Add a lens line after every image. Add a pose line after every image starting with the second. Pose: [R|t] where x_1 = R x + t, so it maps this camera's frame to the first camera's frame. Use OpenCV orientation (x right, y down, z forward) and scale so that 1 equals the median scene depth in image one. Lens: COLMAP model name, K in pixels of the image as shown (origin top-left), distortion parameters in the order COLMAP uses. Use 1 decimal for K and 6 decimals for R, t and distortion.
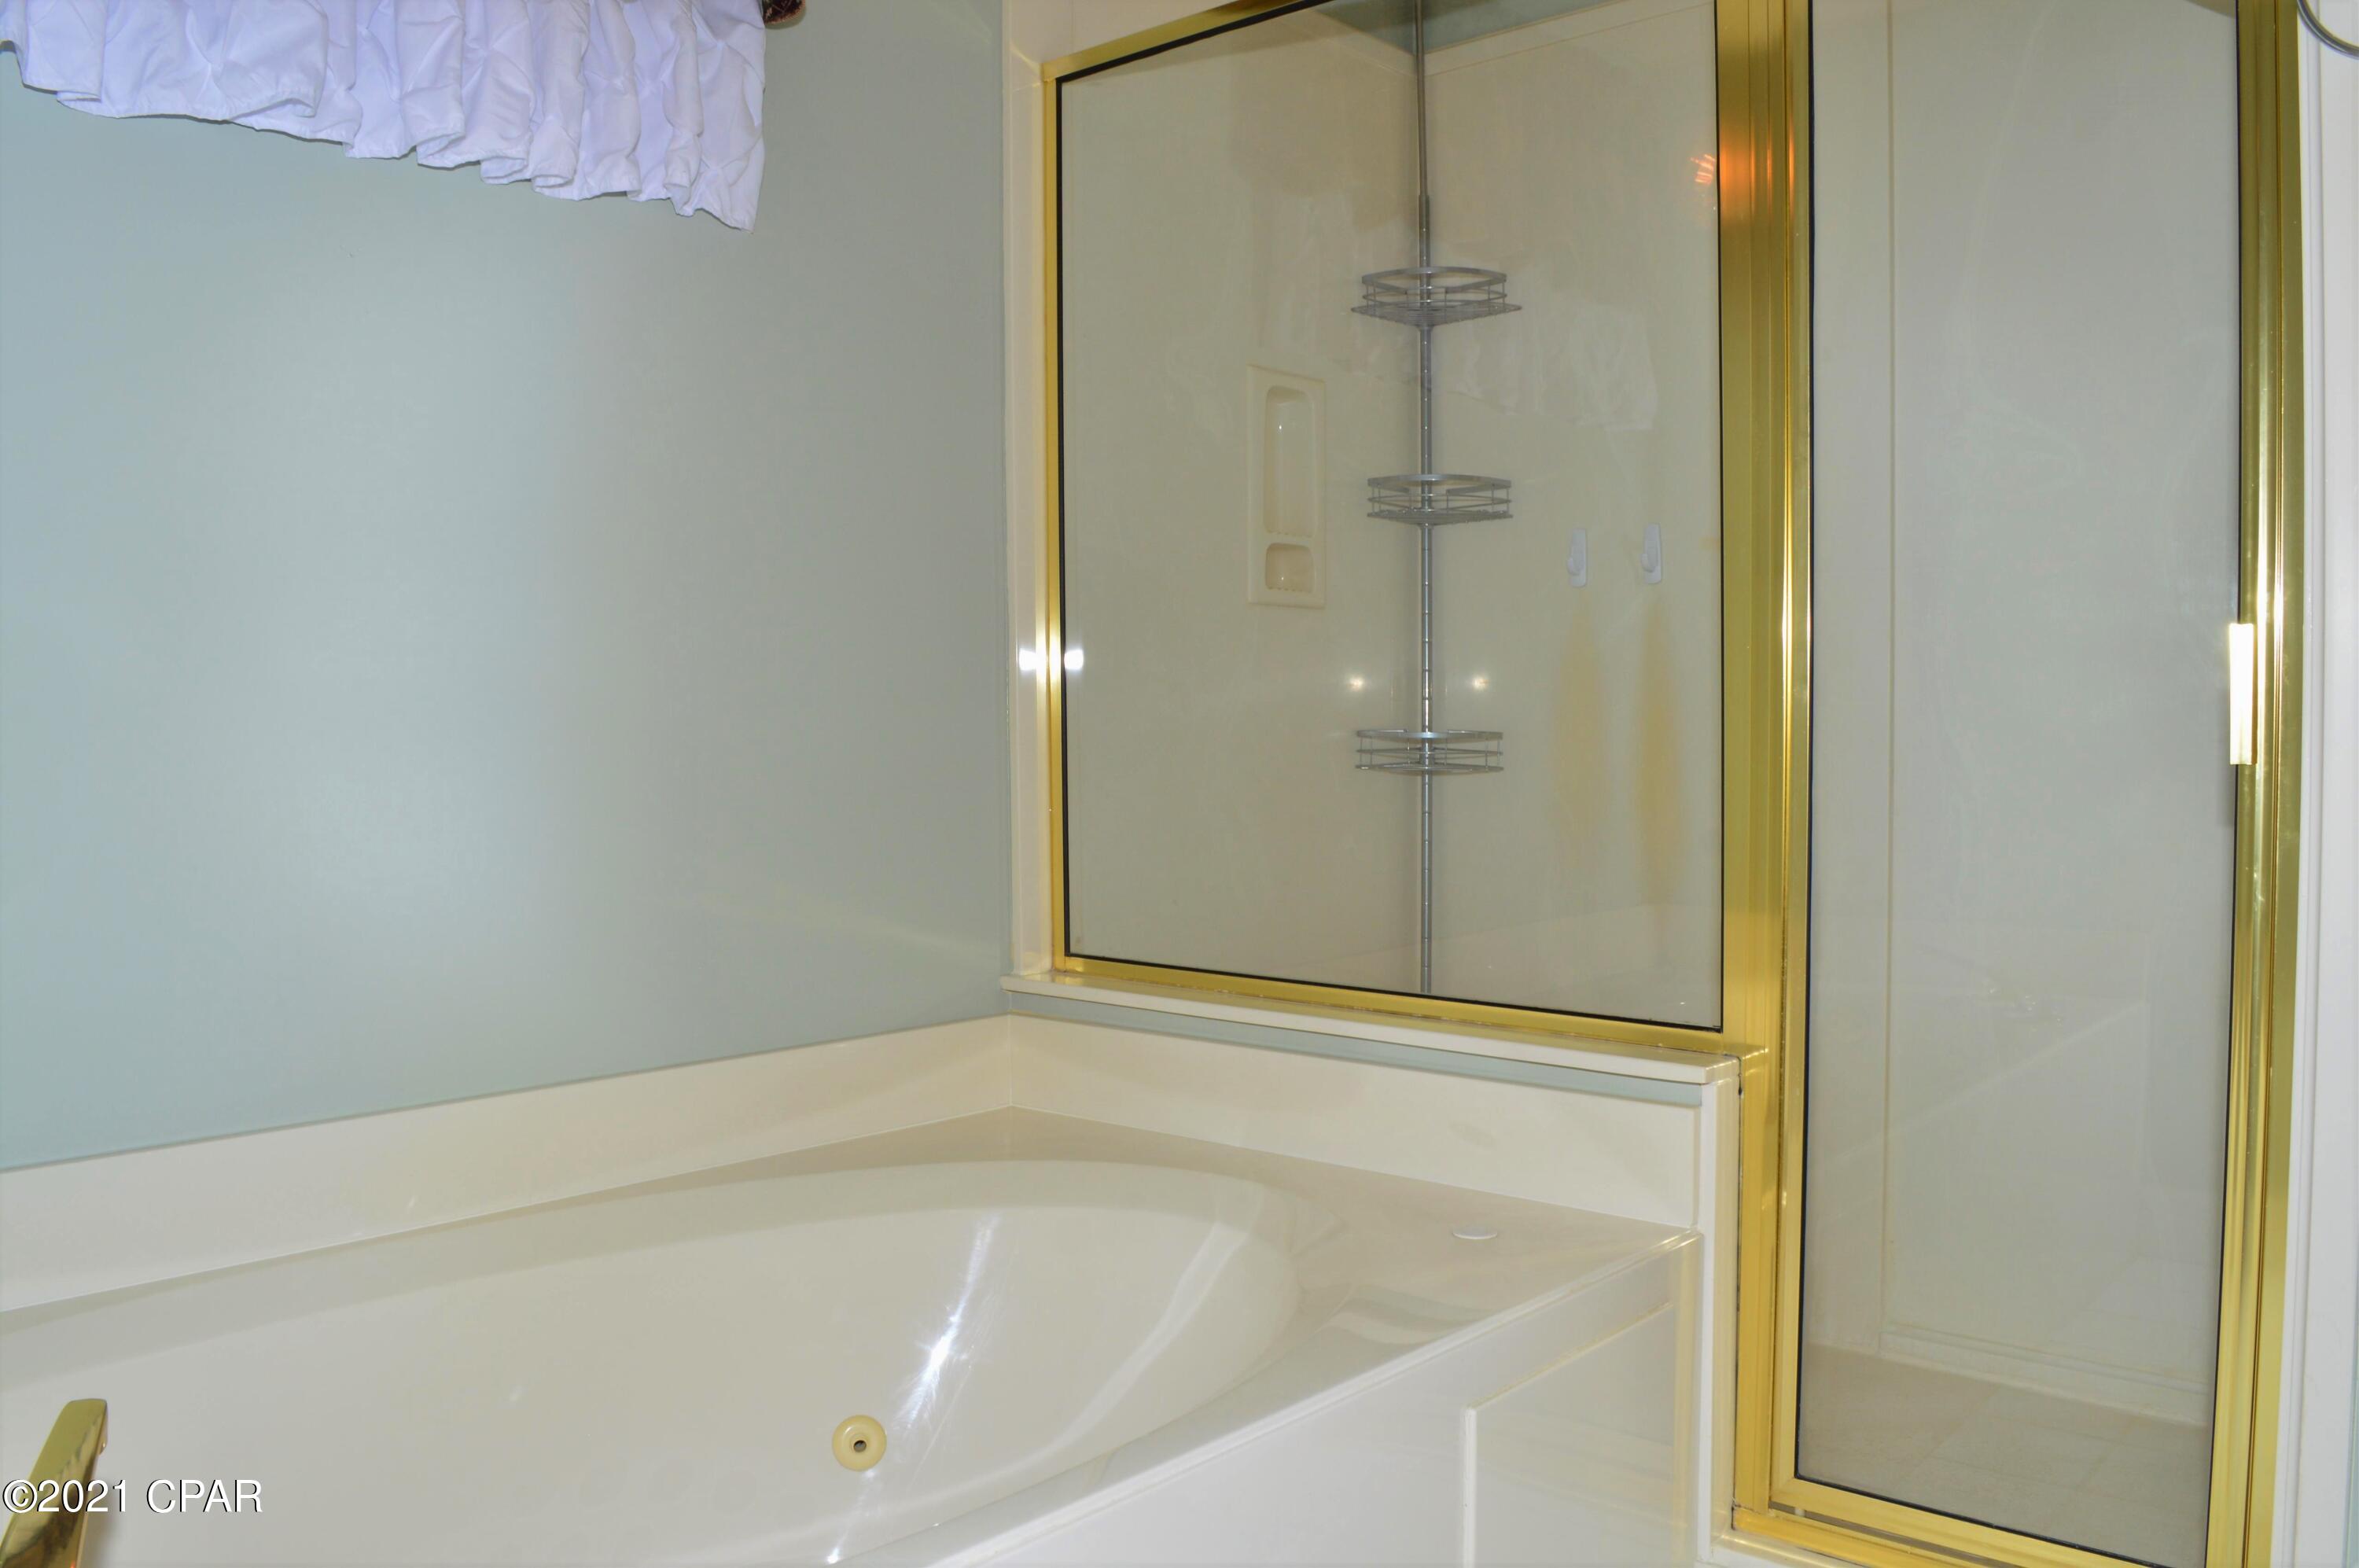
lens RADIAL K [[1869.5, 0, 1179.5], [0, 1869.5, 784.0], [0, 0, 1]] dist [-0.078649, -0.002144]
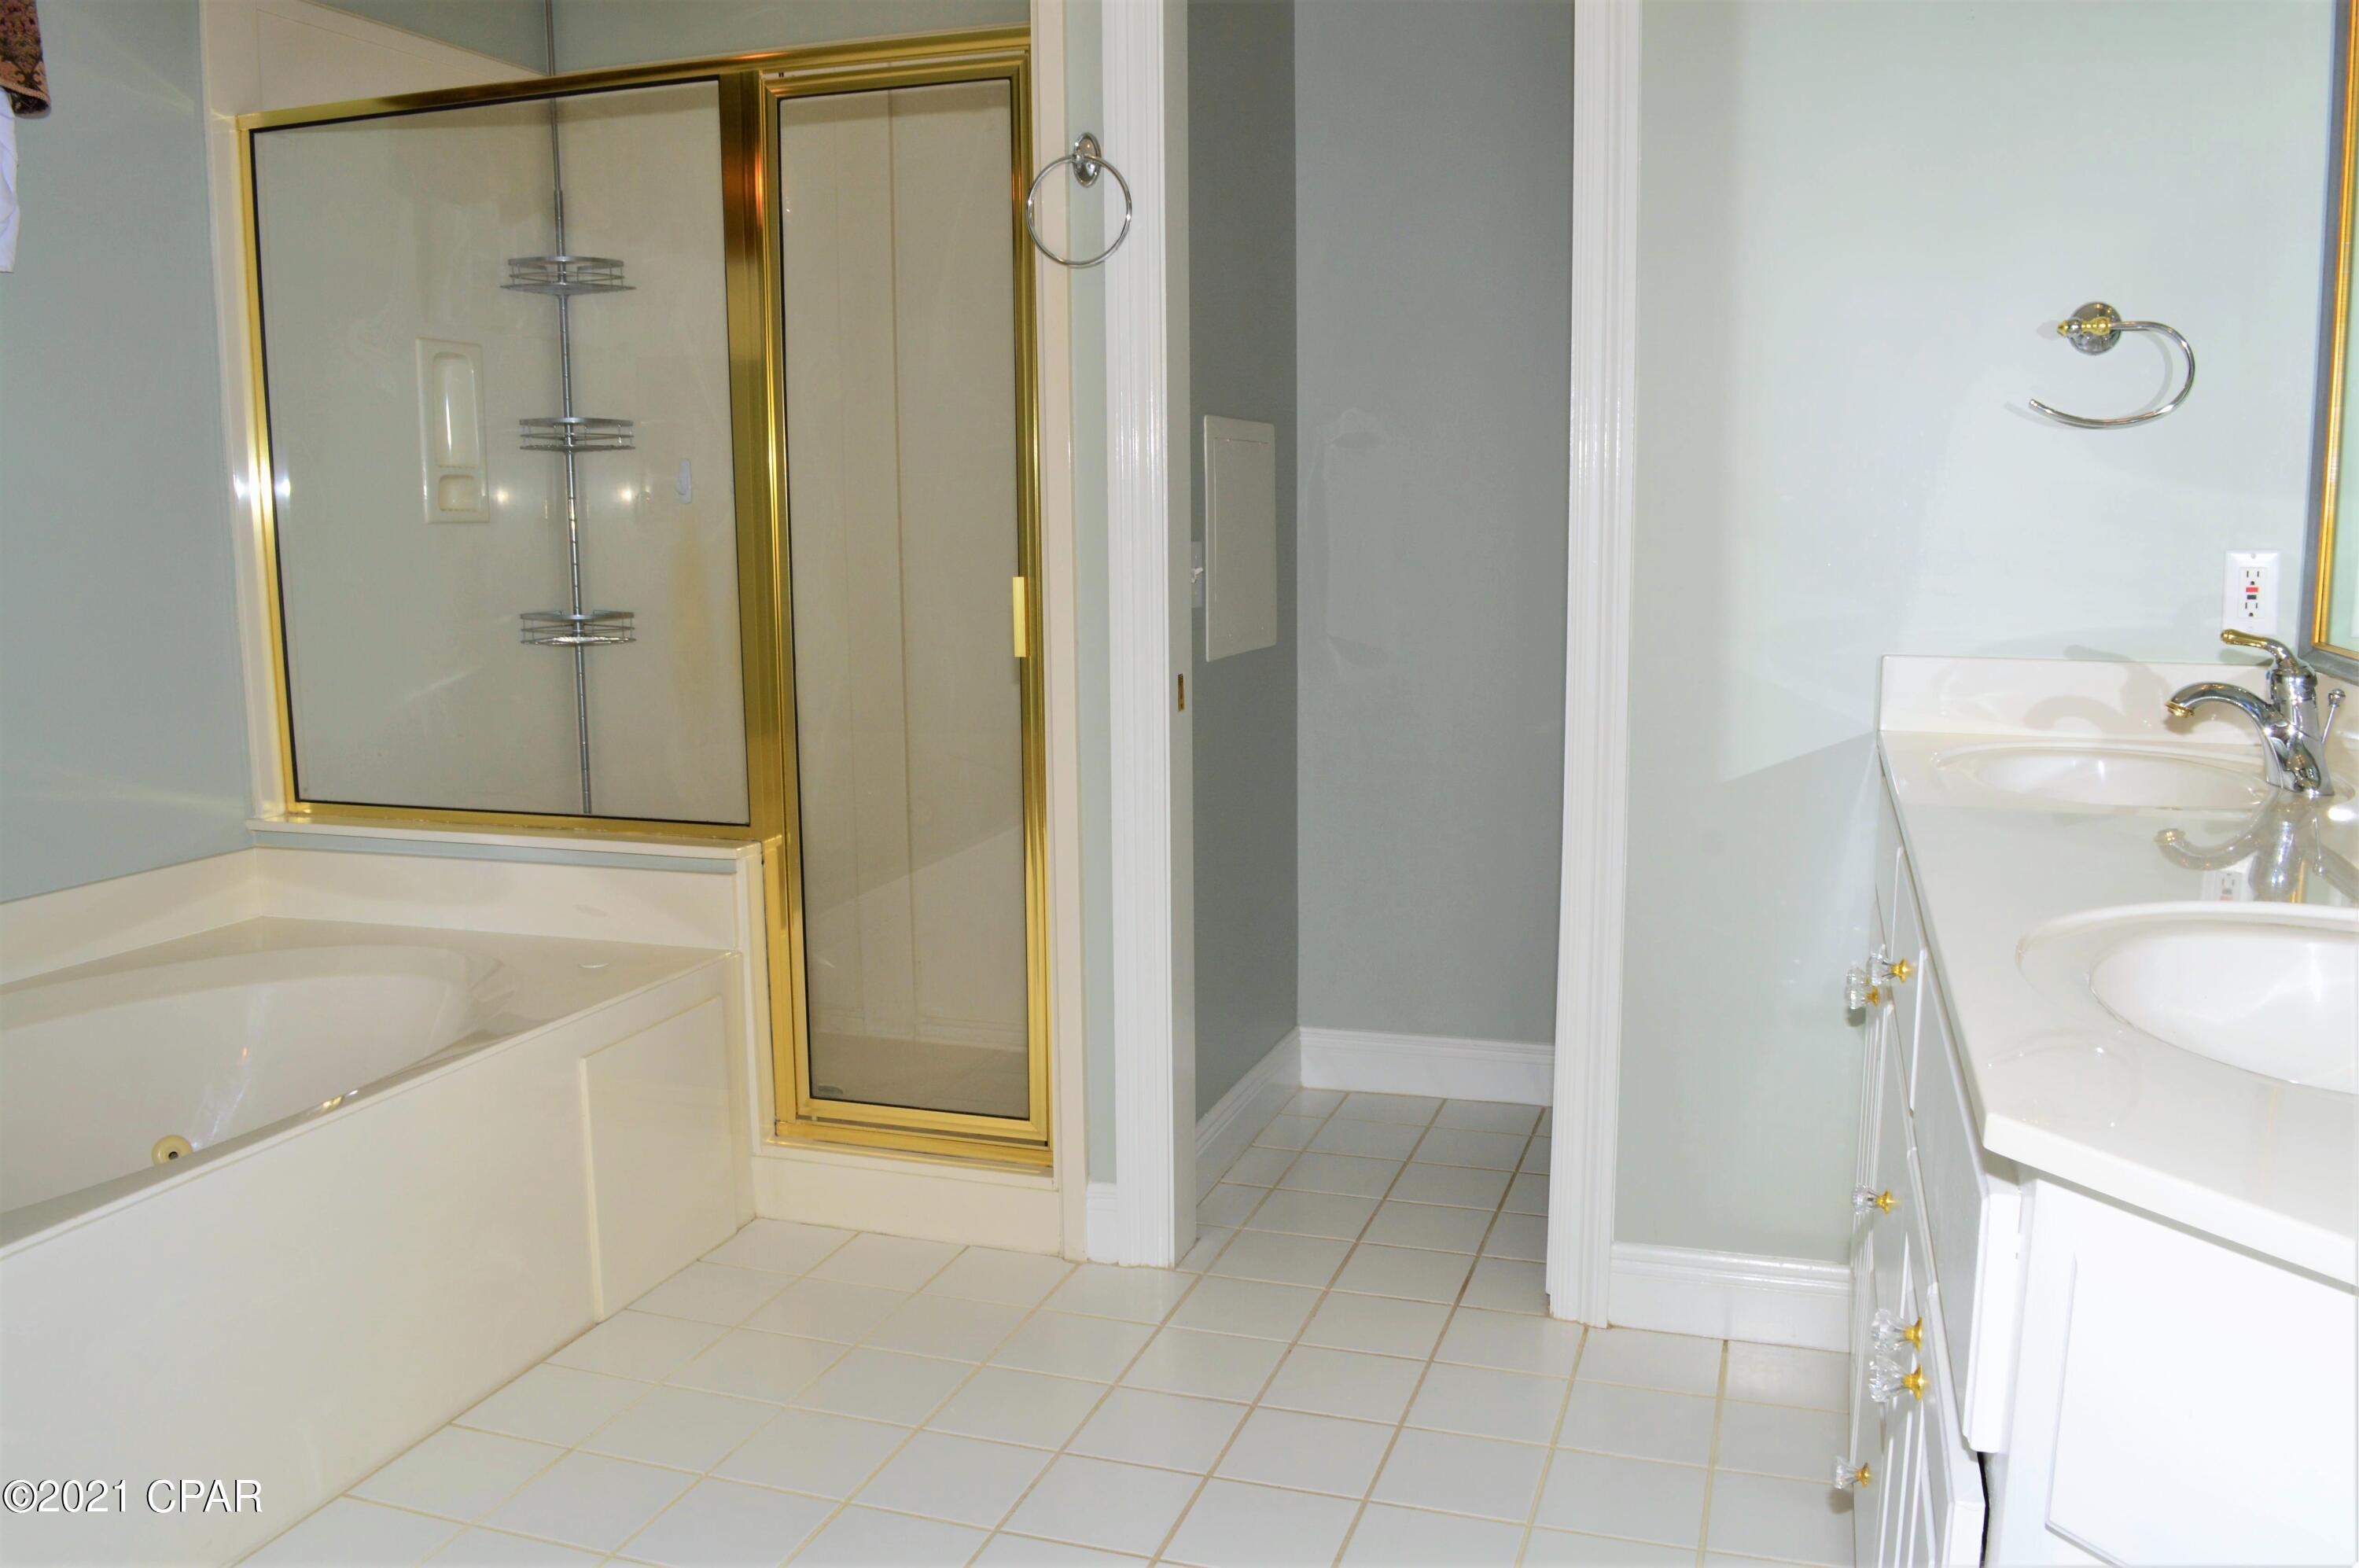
lens RADIAL K [[1869.5, 0, 1179.5], [0, 1869.5, 784.0], [0, 0, 1]] dist [-0.078649, -0.002144]
pose [[0.924094, -0.064931, 0.376610, 0.028821], [0.024003, 0.993376, 0.112371, -0.051697], [-0.381412, -0.094802, 0.919531, -0.438729]]
